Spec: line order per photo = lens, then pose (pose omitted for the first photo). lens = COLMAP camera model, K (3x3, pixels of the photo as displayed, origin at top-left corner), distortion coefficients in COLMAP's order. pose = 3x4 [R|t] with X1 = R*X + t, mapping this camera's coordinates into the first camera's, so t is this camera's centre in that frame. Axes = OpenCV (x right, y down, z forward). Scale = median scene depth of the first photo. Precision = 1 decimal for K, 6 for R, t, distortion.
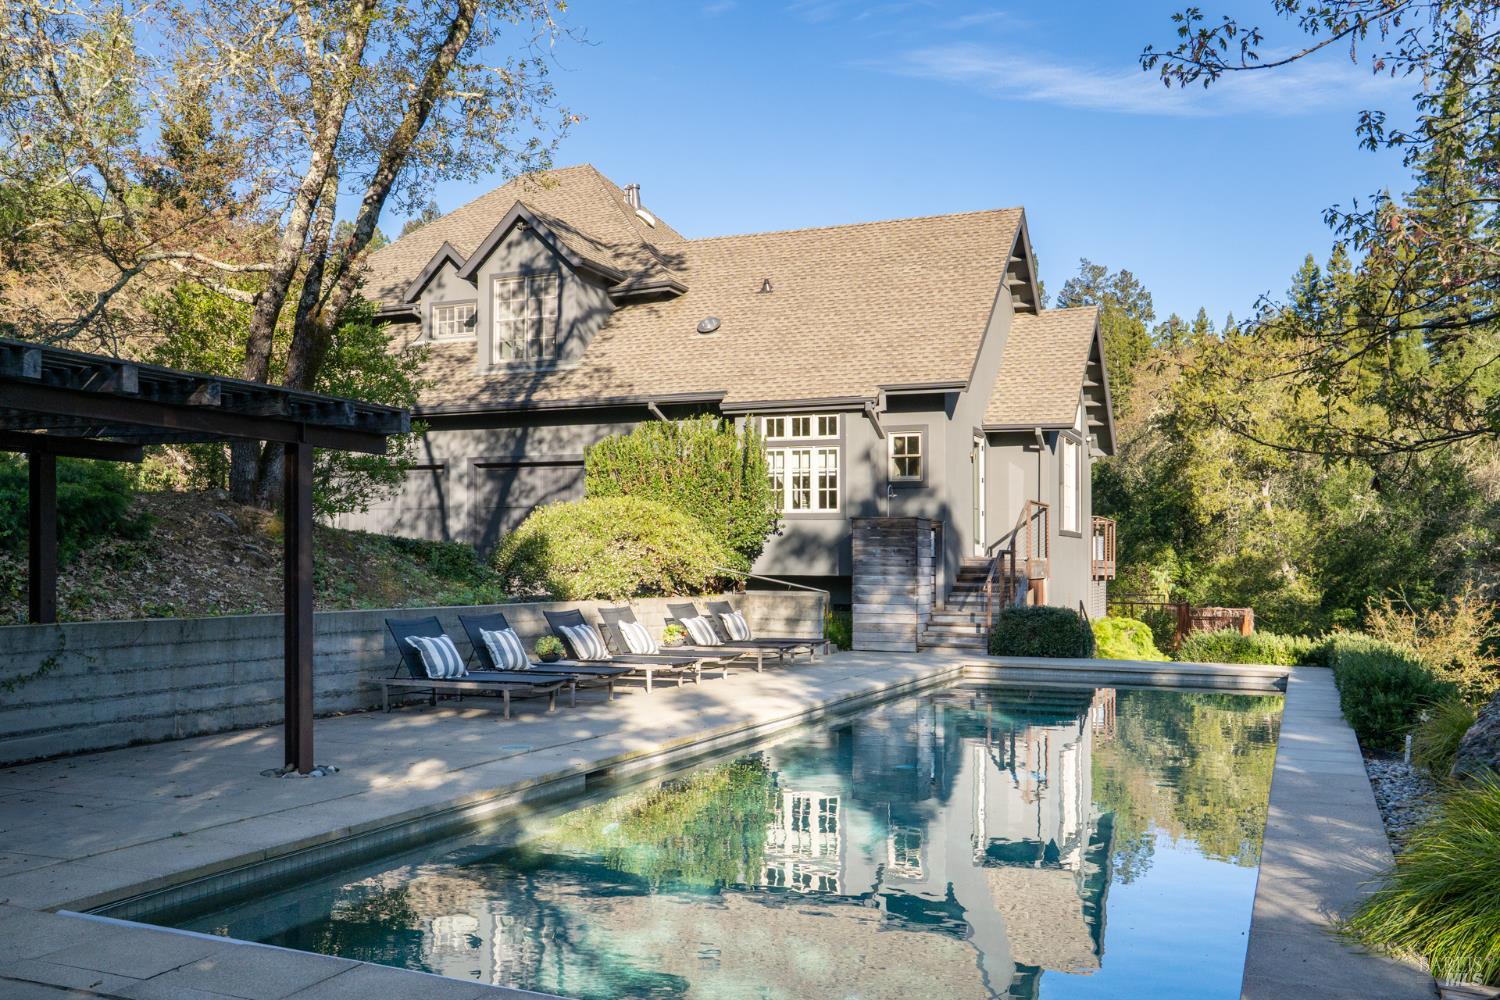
lens RADIAL K [[1288.3, 0, 761.6], [0, 1288.3, 511.0], [0, 0, 1]] dist [-0.010938, 0.001229]
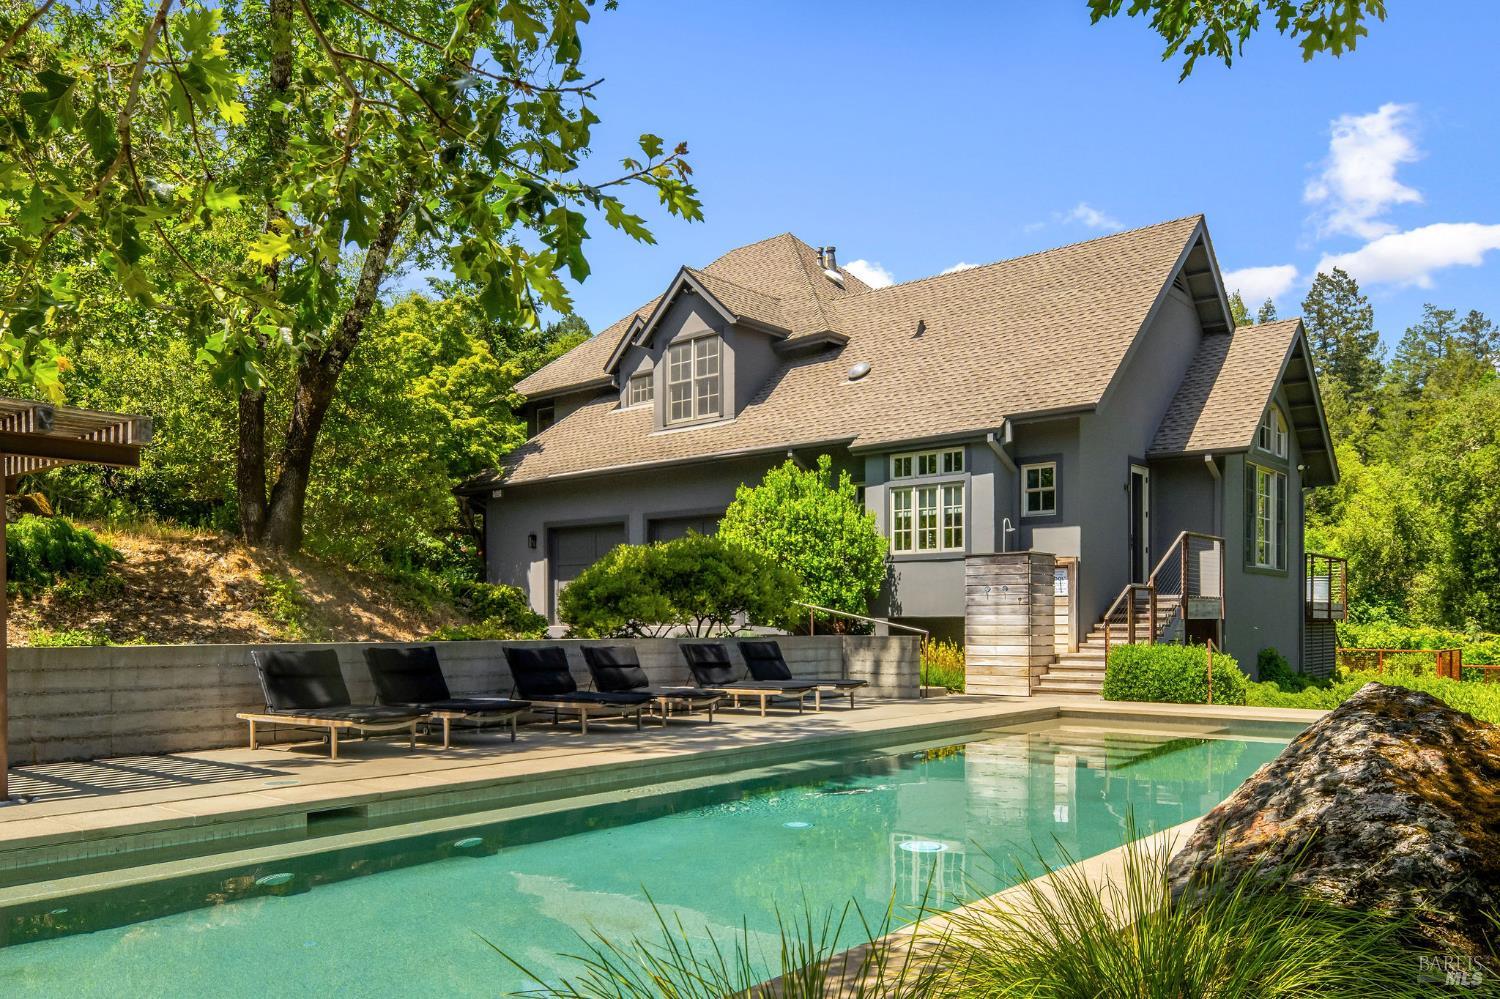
lens RADIAL K [[1118.0, 0, 729.0], [0, 1118.0, 628.7], [0, 0, 1]] dist [0.011661, -0.001733]
pose [[0.948493, -0.005677, -0.316746, 0.143742], [0.020364, 0.998864, 0.043077, 0.017569], [0.316141, -0.047308, 0.947532, 0.136174]]
